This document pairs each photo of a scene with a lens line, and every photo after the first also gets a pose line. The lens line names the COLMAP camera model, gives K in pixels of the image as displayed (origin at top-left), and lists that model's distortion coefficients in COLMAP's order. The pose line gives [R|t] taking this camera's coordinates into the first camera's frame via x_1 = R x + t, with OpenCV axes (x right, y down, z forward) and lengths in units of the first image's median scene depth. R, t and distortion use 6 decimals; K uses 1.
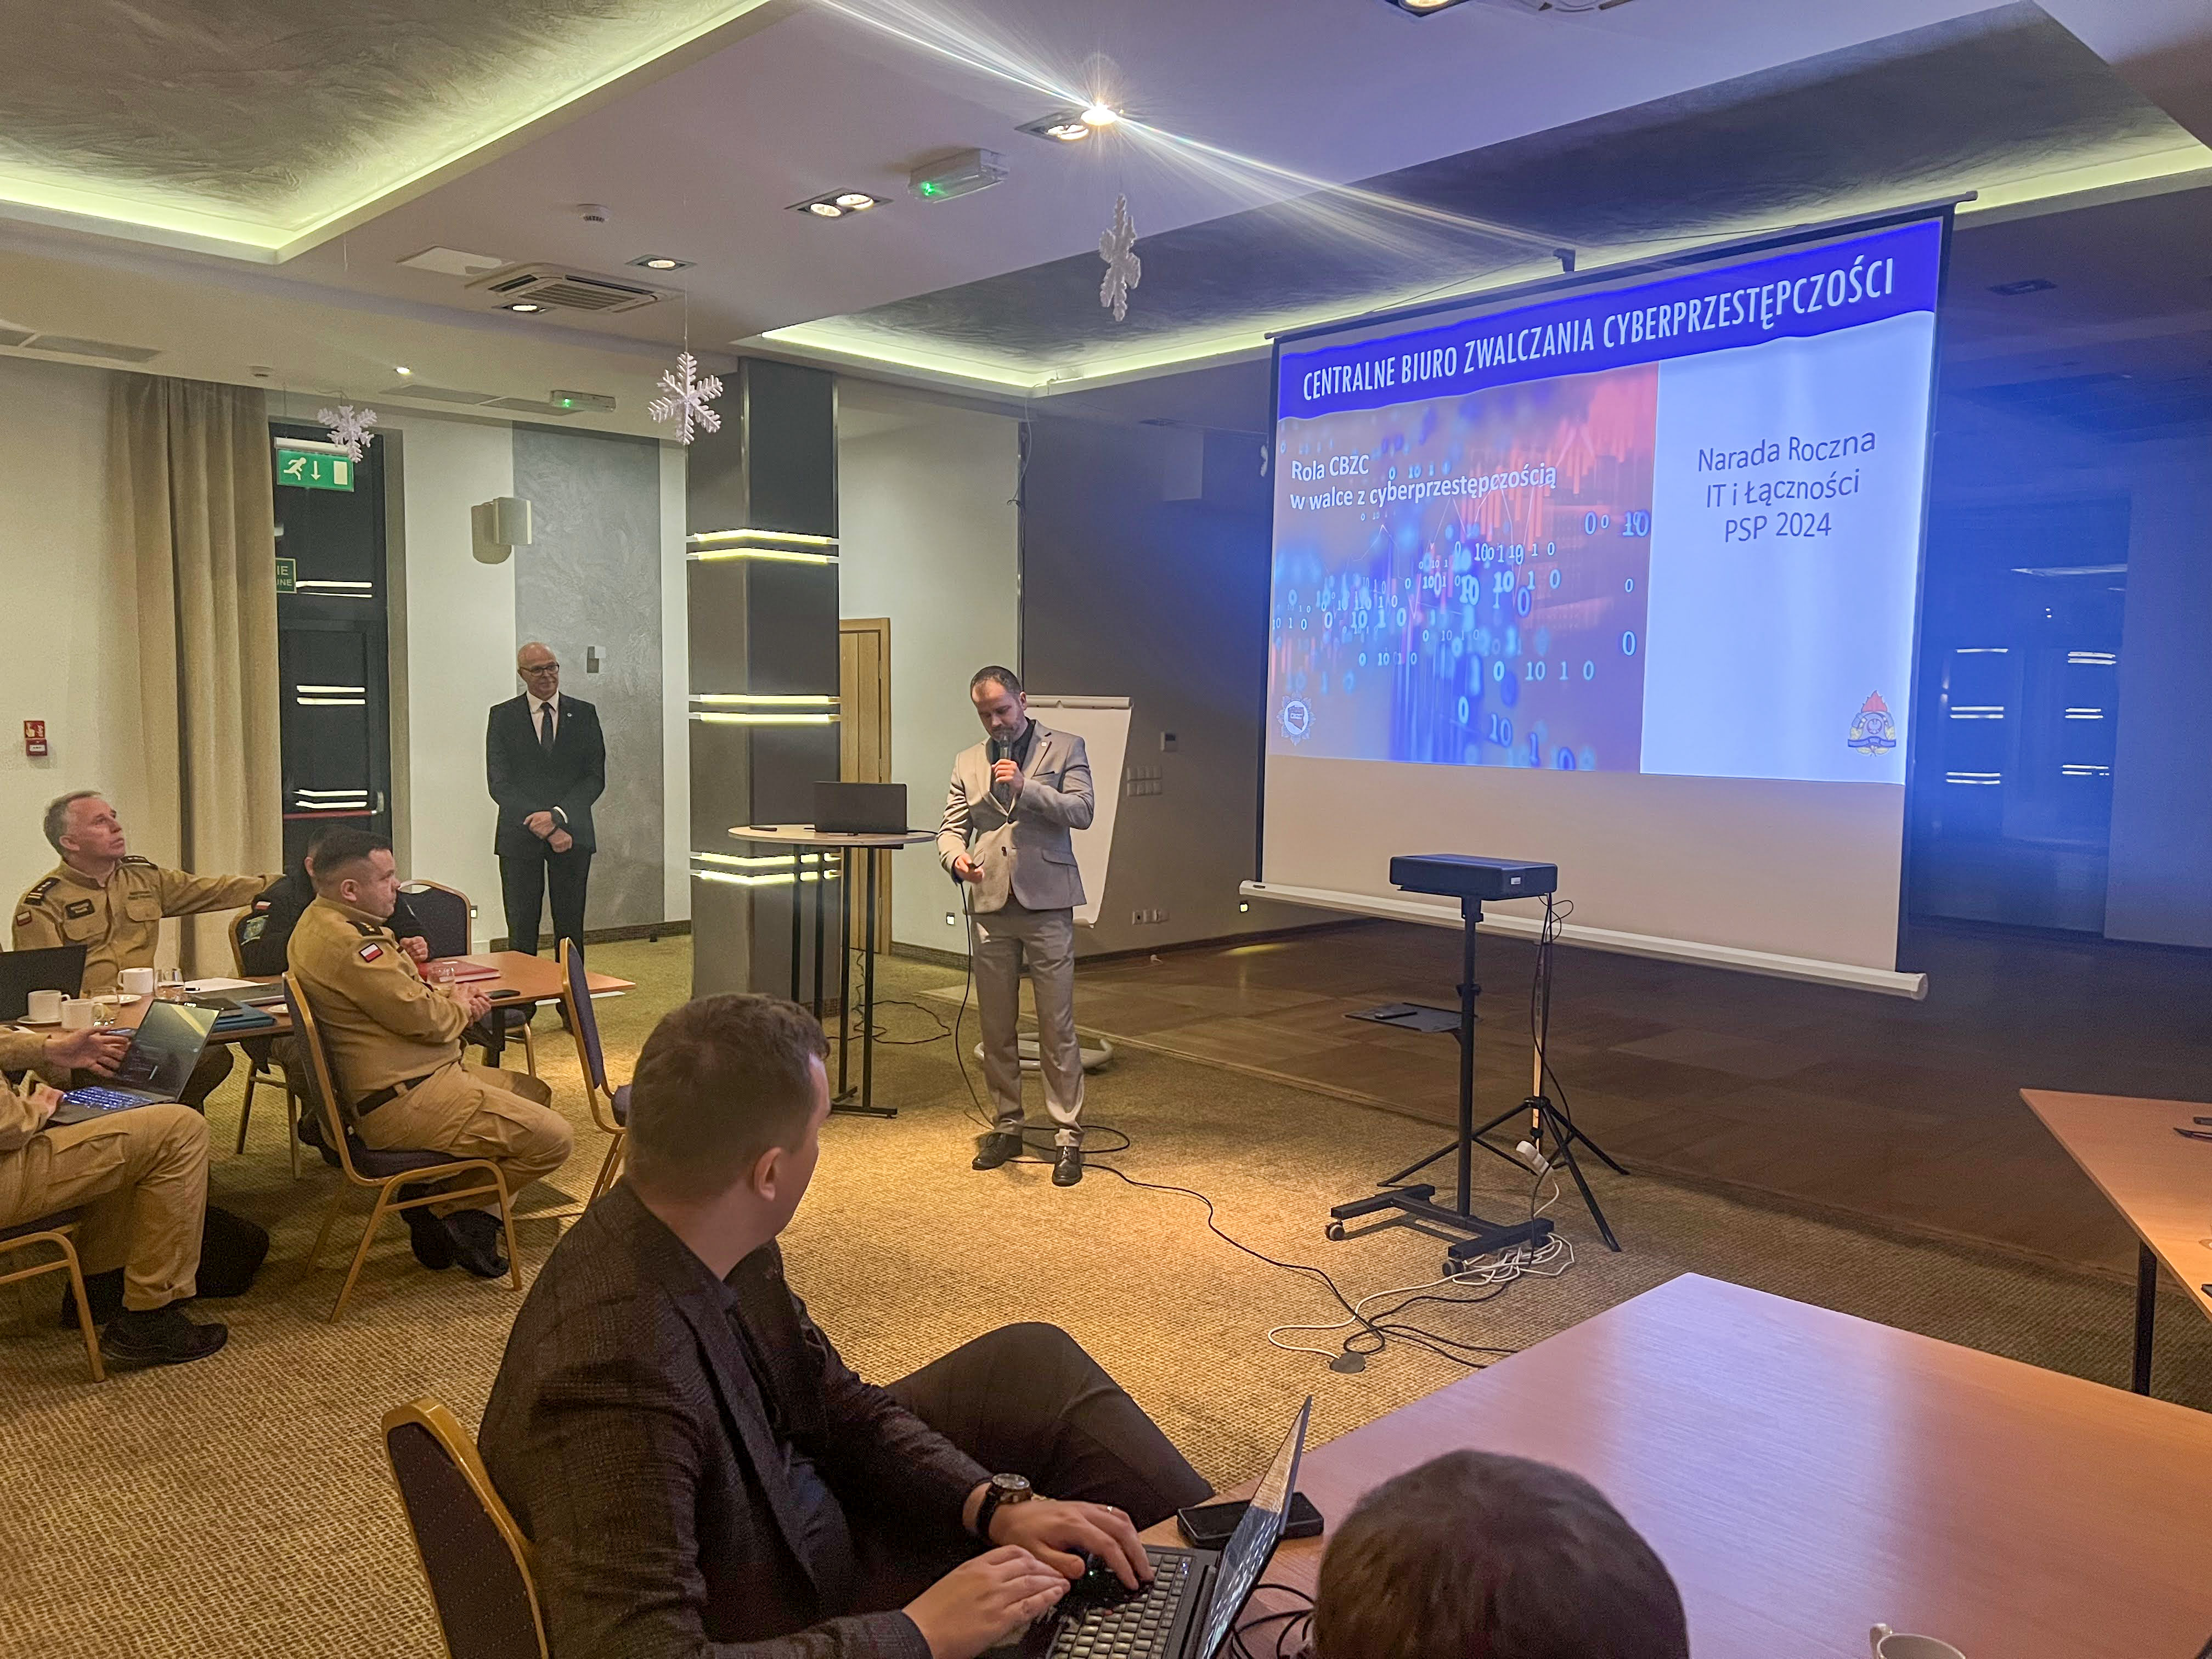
lens RADIAL K [[1666.8, 0, 1093.3], [0, 1666.8, 825.4], [0, 0, 1]] dist [0.061737, -0.100324]
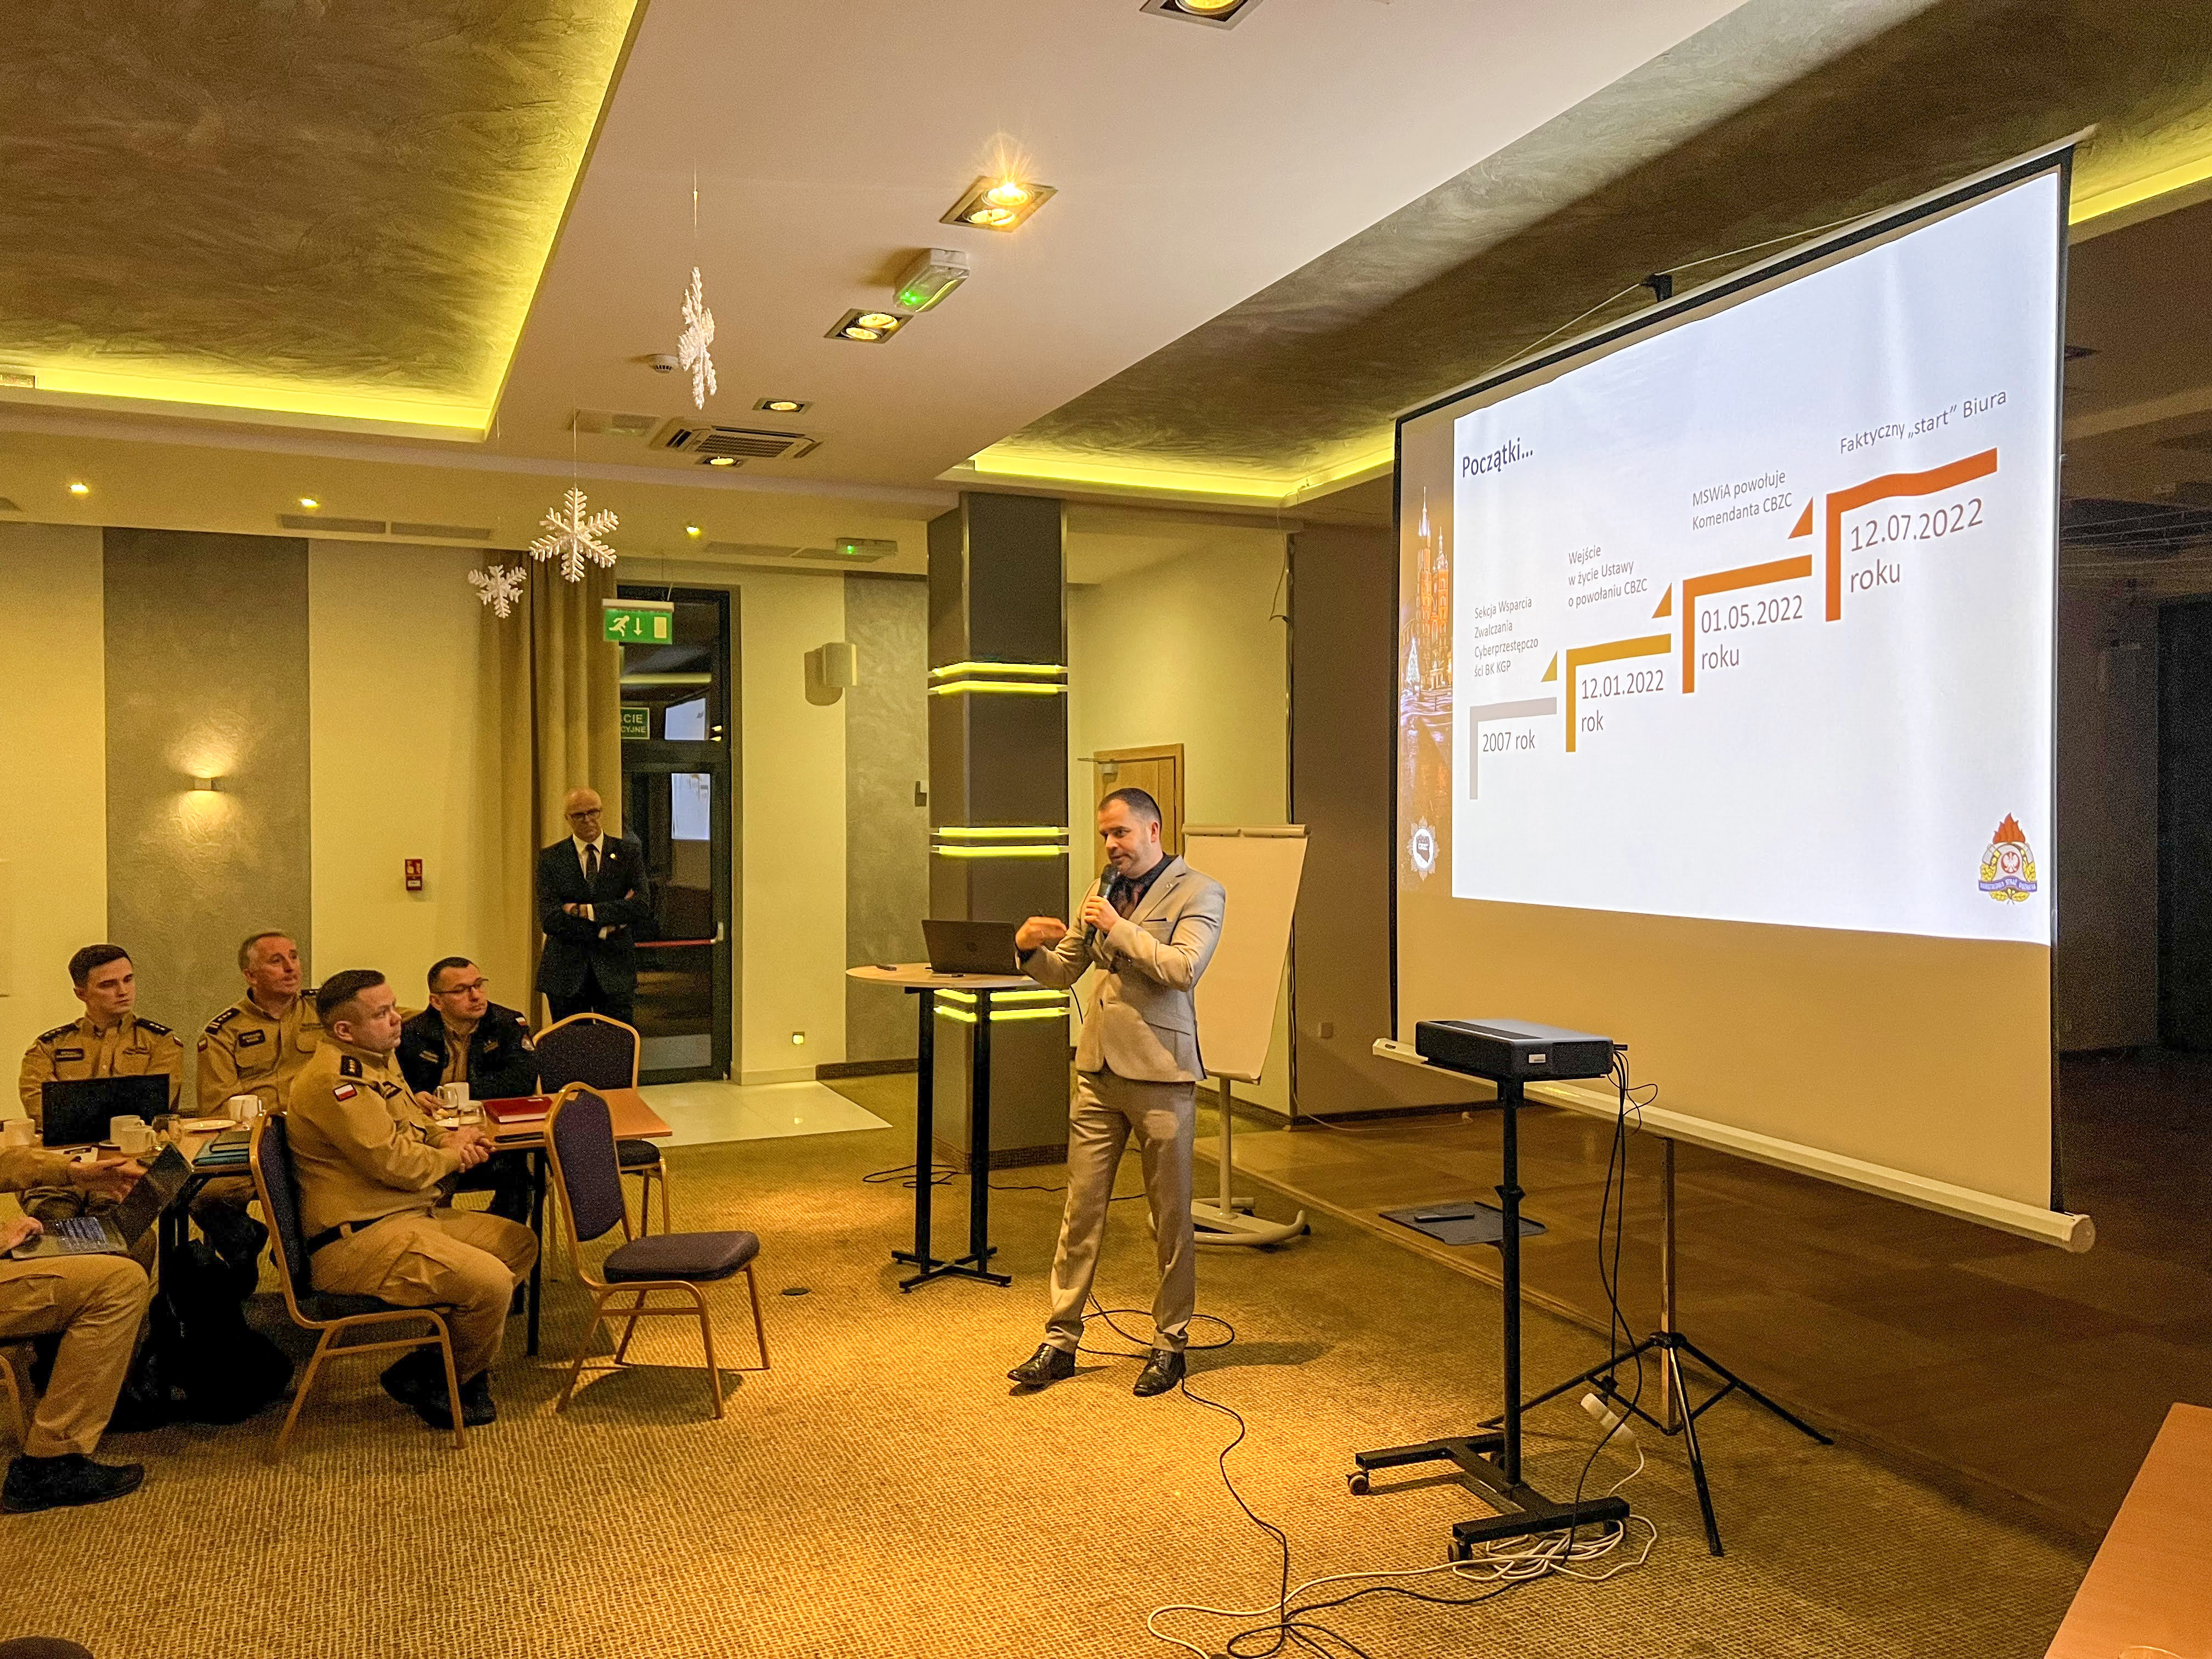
lens RADIAL K [[1666.8, 0, 1093.3], [0, 1666.8, 825.4], [0, 0, 1]] dist [0.061737, -0.100324]
pose [[0.940176, -0.013128, -0.340435, 0.291993], [-0.011919, 0.997378, -0.071377, -0.016062], [0.340479, 0.071165, 0.937555, 0.159014]]
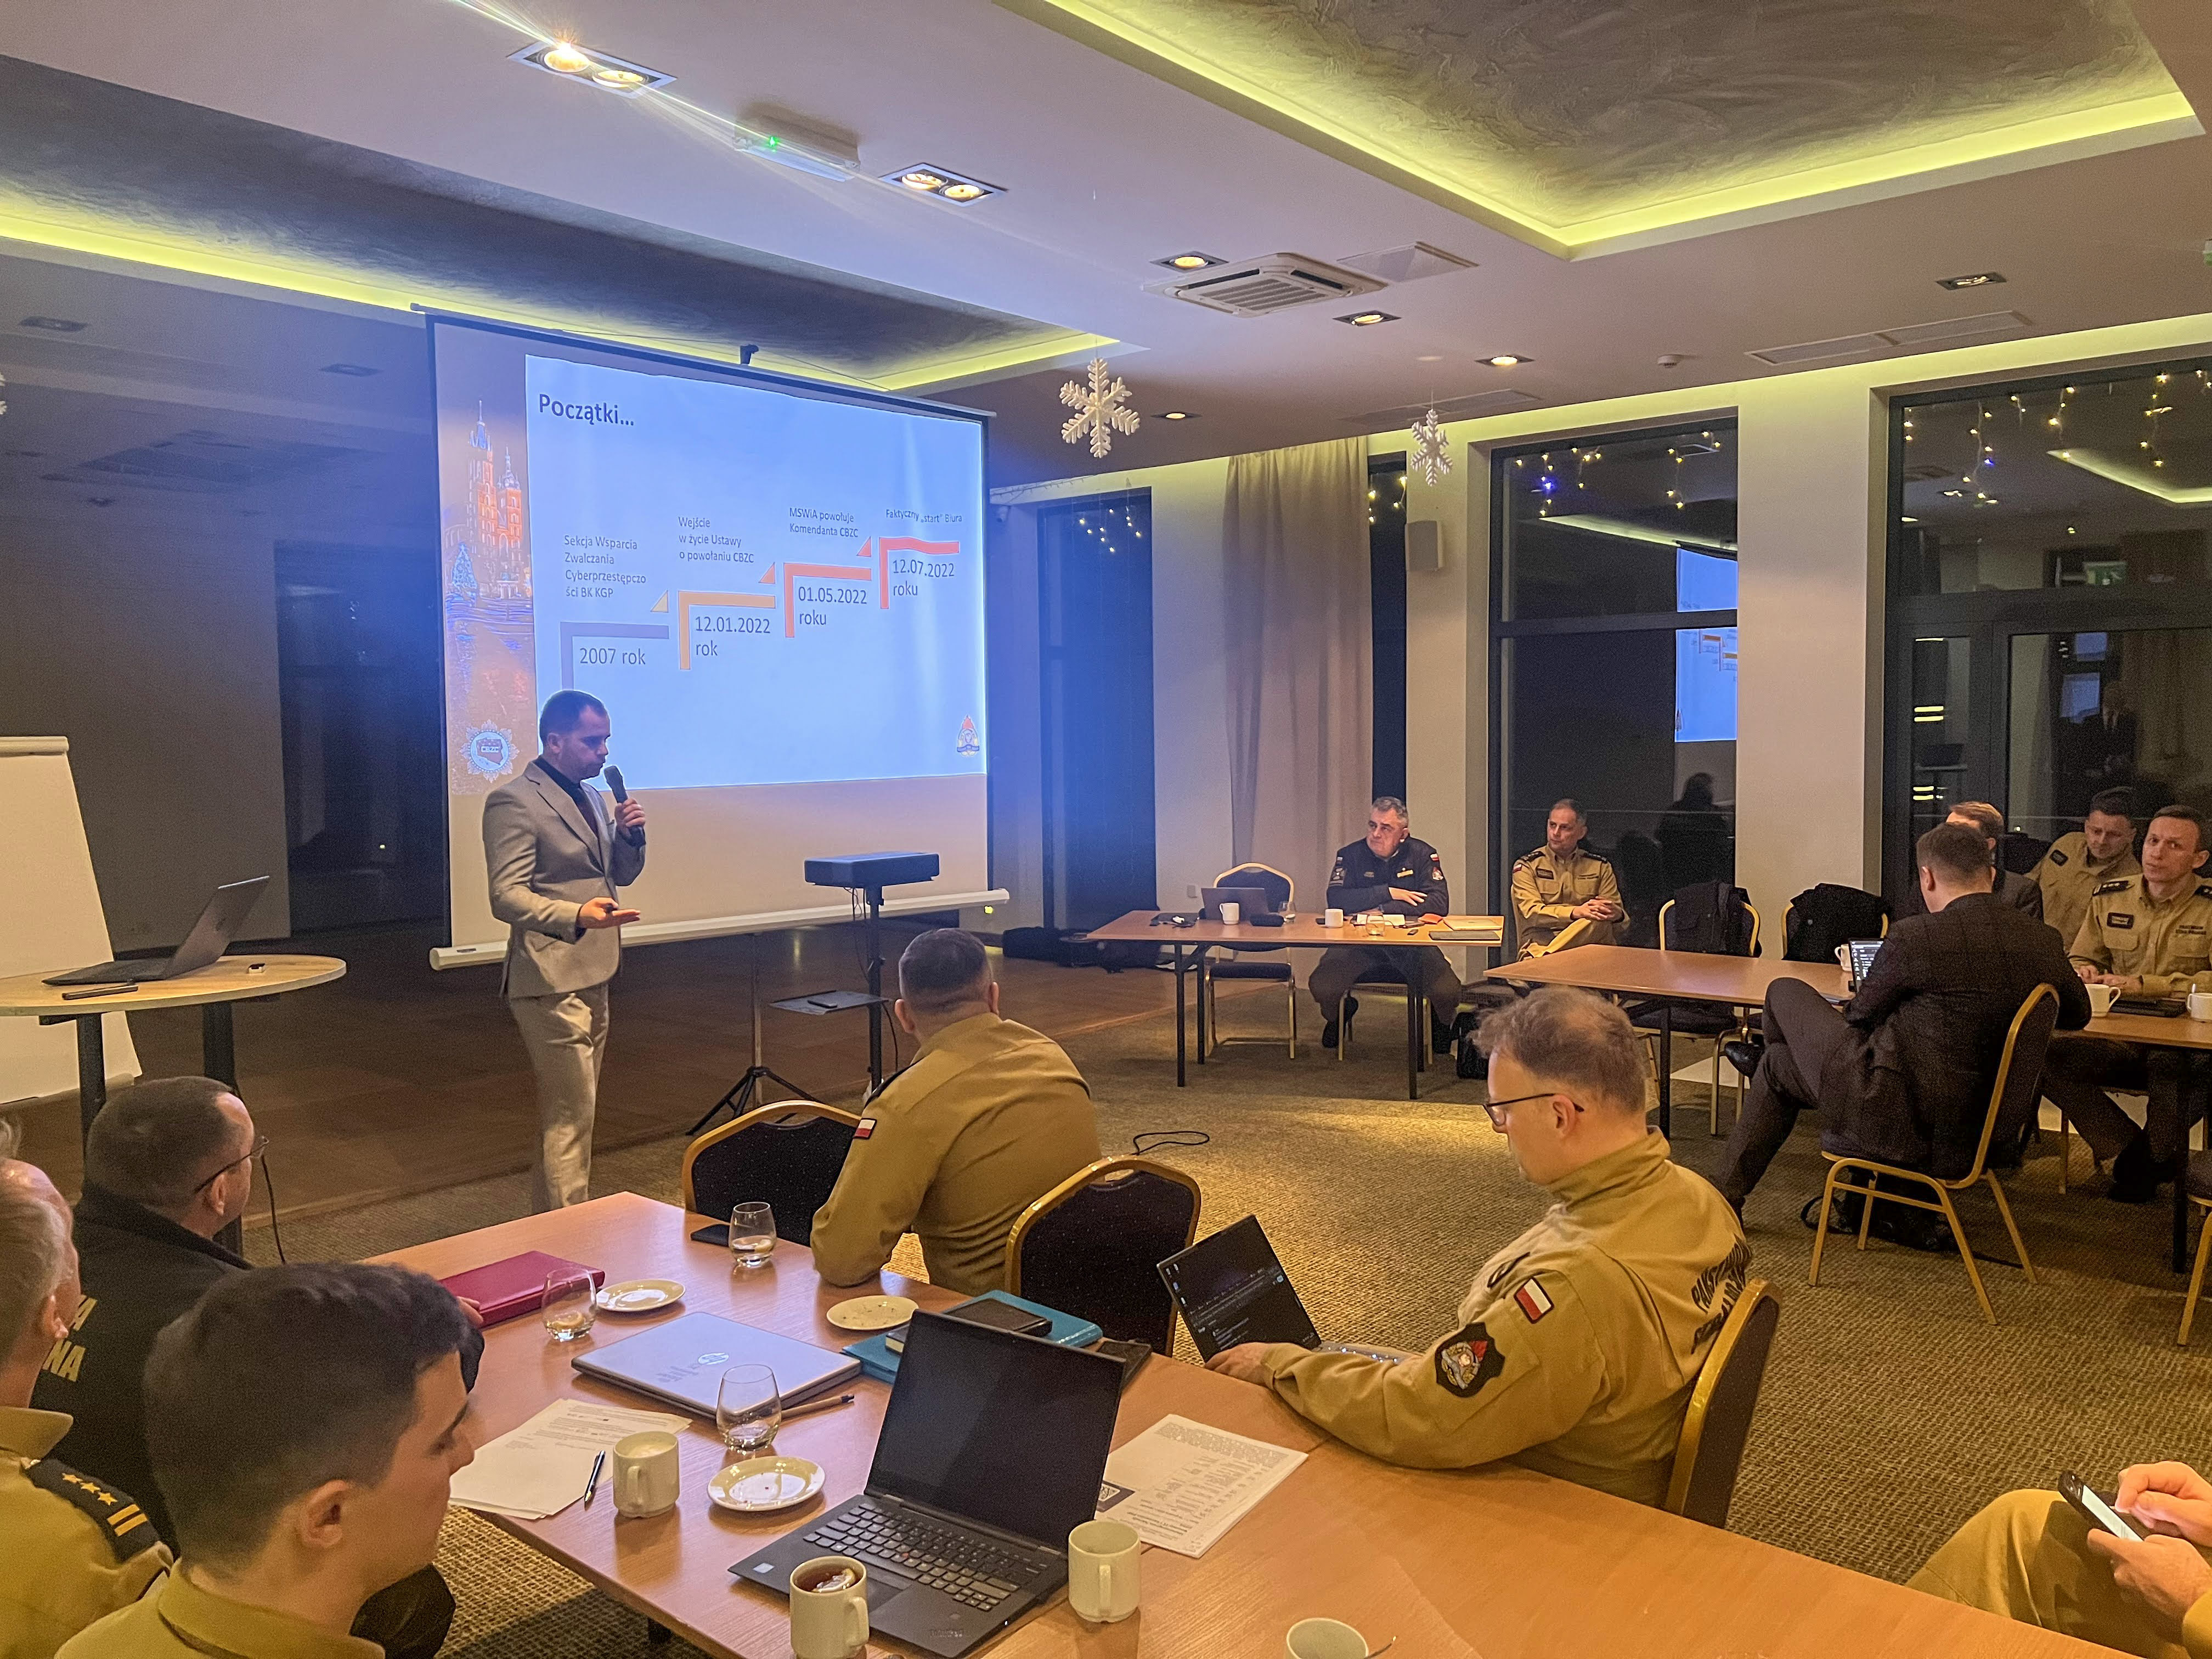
lens RADIAL K [[1659.9, 0, 1106.0], [0, 1659.9, 829.5], [0, 0, 1]] dist [0.047266, -0.060928]
pose [[-0.120228, -0.075774, 0.989850, -0.914753], [0.091893, 0.991952, 0.087097, -0.081763], [-0.988484, 0.101432, -0.112297, 0.892990]]
